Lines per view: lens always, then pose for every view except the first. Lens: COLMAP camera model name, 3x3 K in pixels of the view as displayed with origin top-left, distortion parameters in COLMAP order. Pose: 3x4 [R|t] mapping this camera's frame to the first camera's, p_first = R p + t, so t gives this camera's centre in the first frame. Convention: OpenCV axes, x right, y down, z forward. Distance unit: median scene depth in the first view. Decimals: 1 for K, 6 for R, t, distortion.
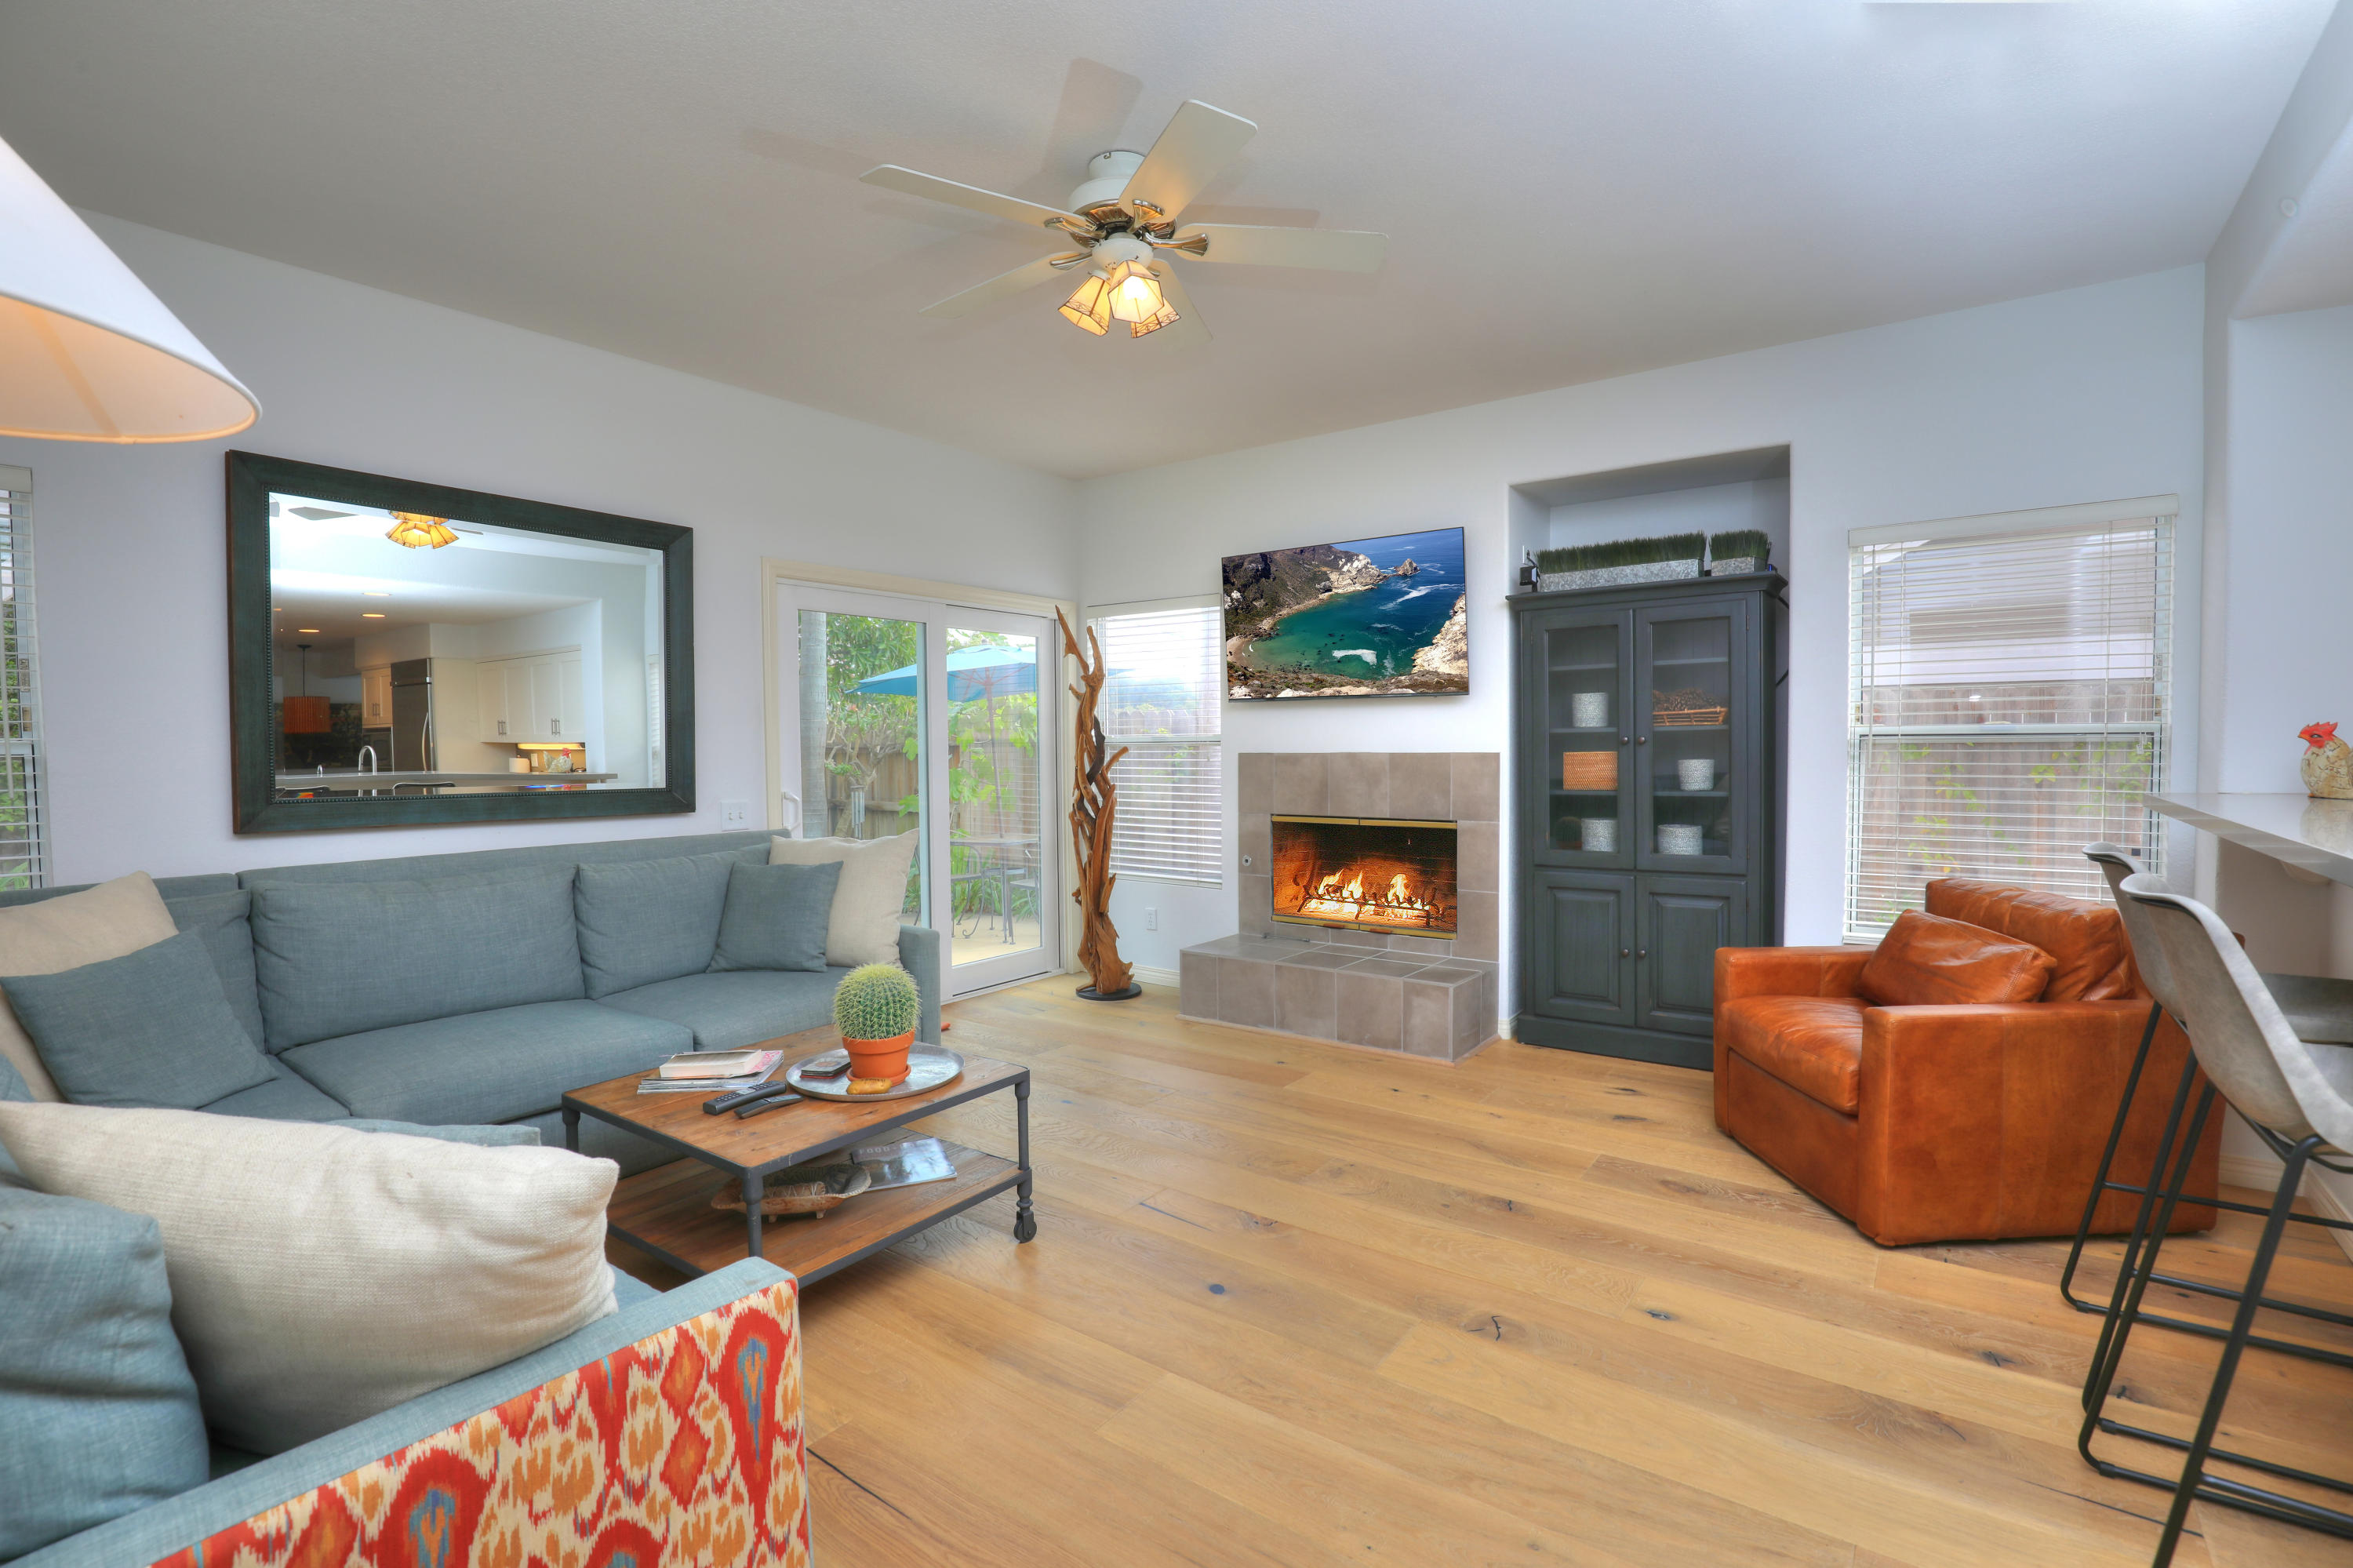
lens RADIAL K [[1081.3, 0, 1180.2], [0, 1081.3, 769.9], [0, 0, 1]] dist [-0.025758, 0.001707]
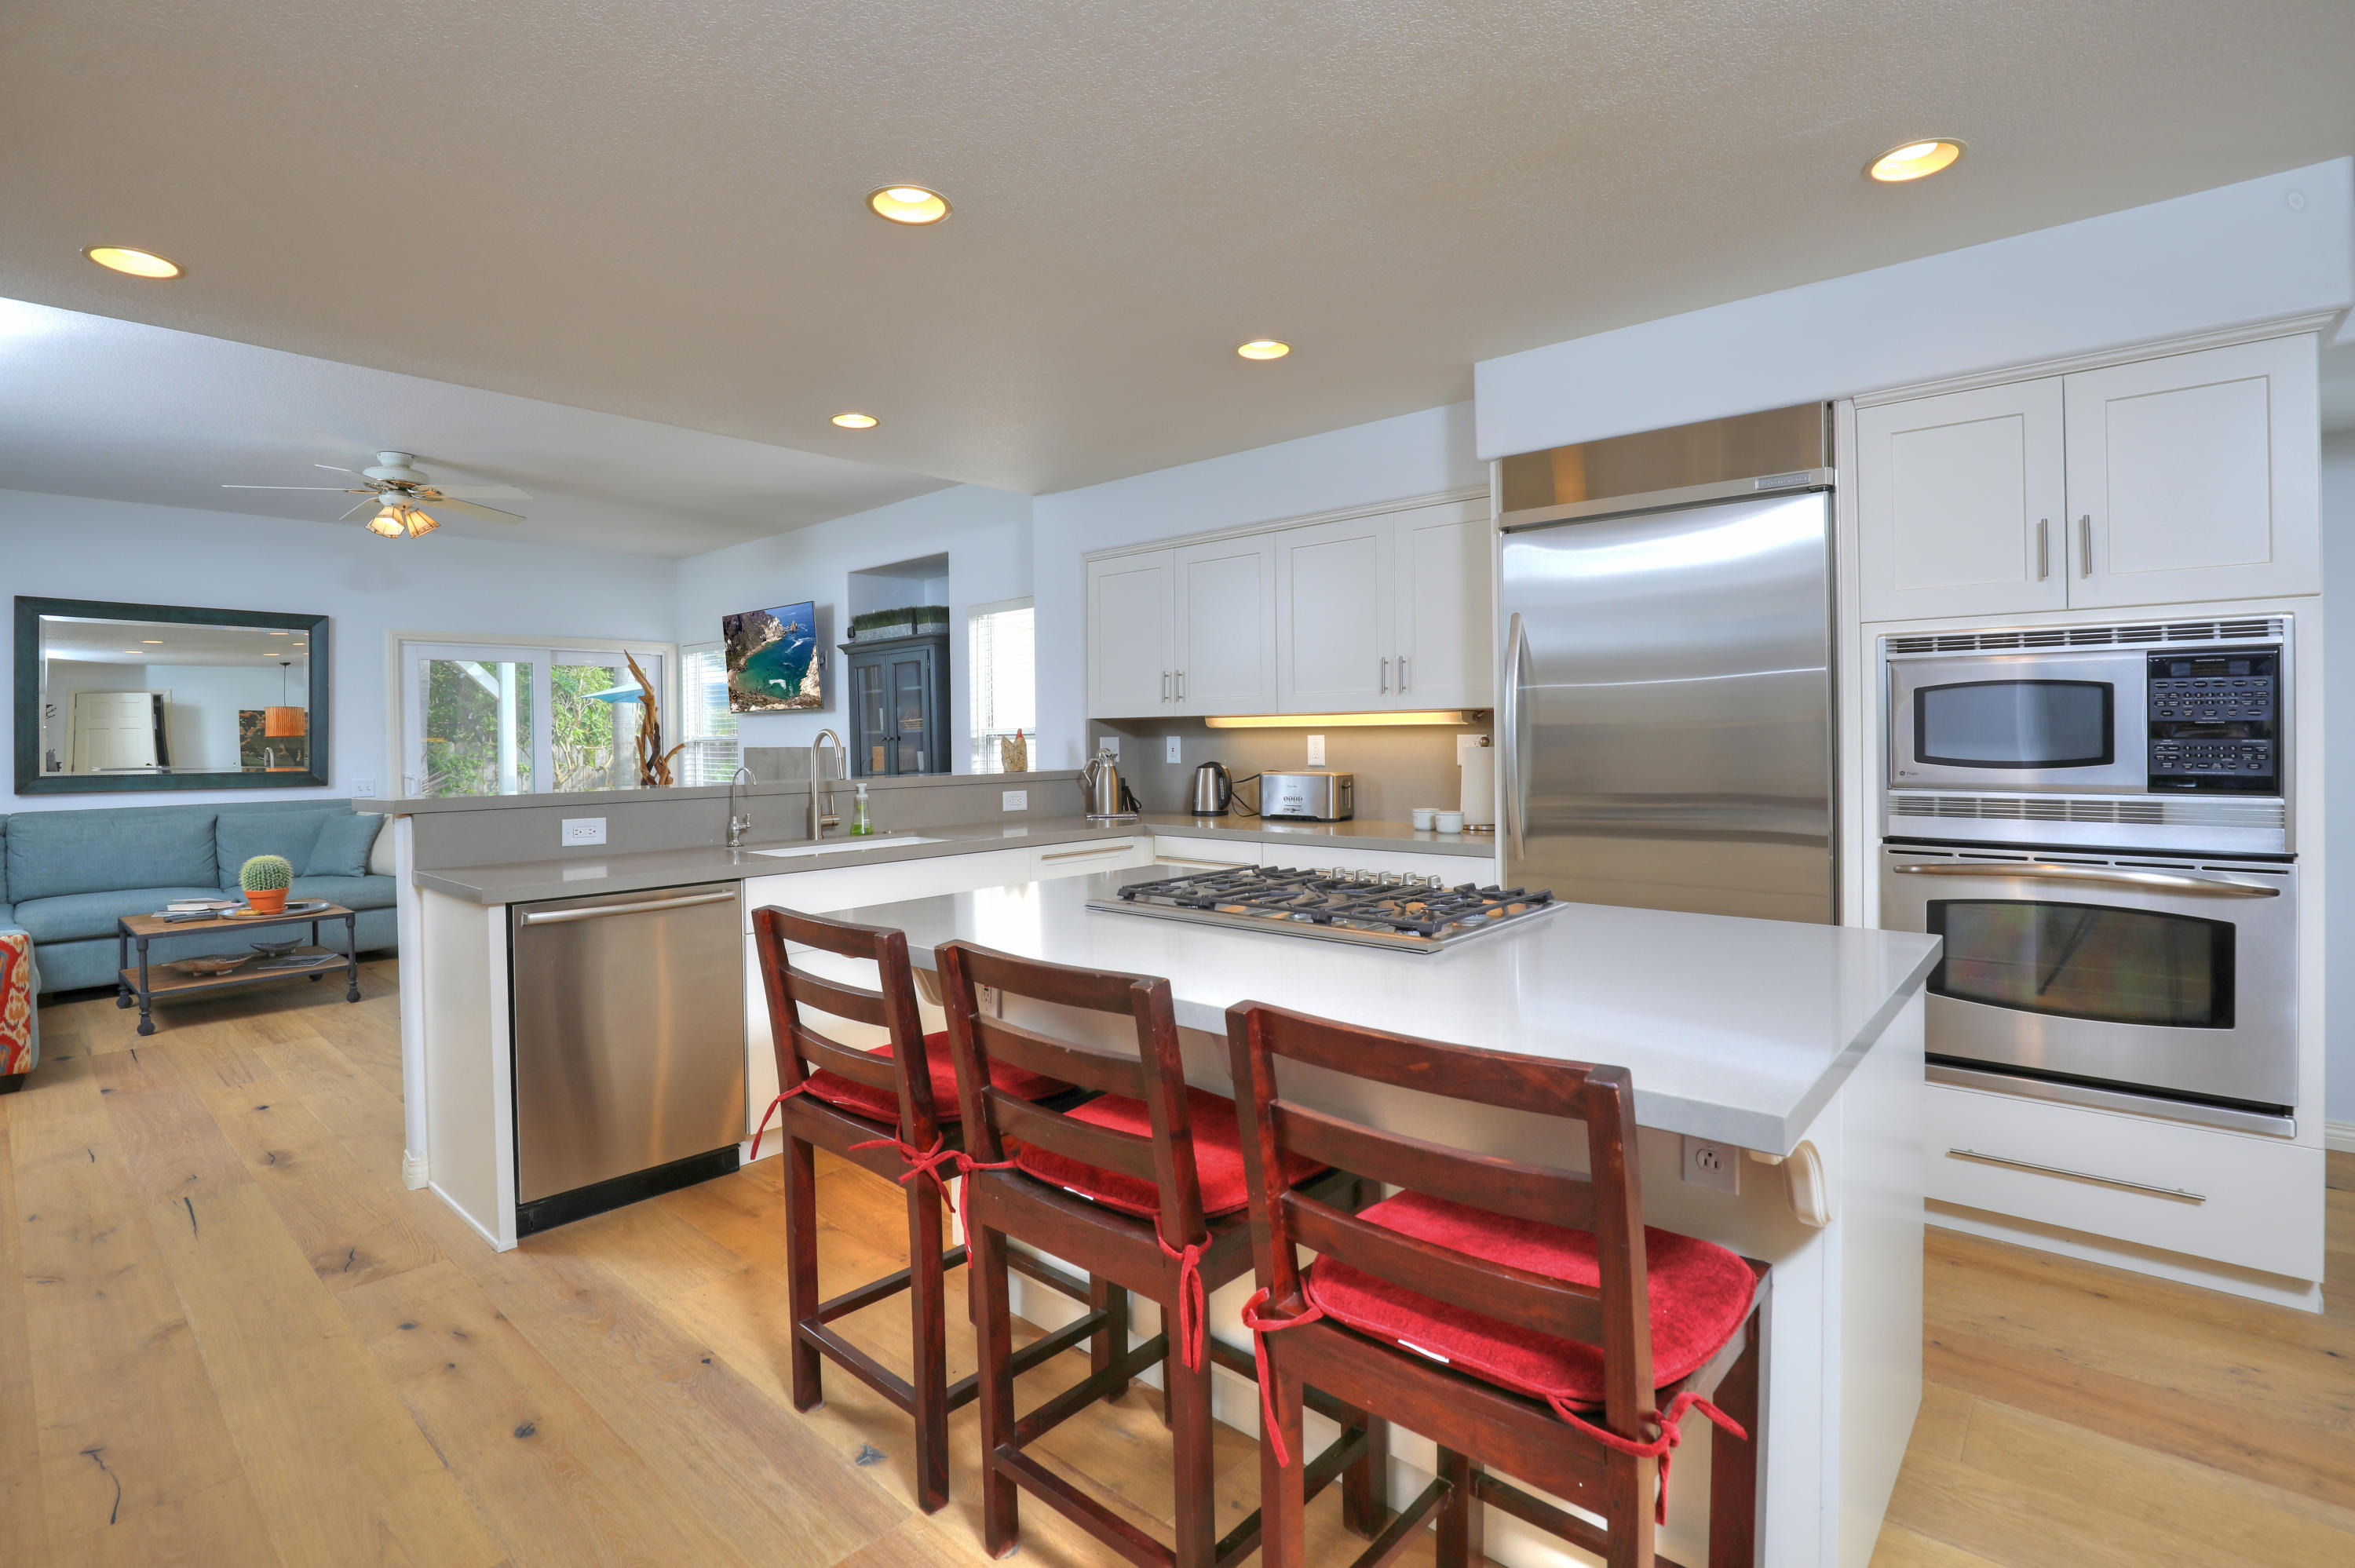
lens RADIAL K [[1082.0, 0, 1192.5], [0, 1082.0, 717.2], [0, 0, 1]] dist [-0.025758, 0.001707]
pose [[0.997042, -0.008398, -0.076402, 0.881590], [0.005126, 0.999066, -0.042913, 0.009468], [0.076691, 0.042395, 0.996153, -0.469089]]
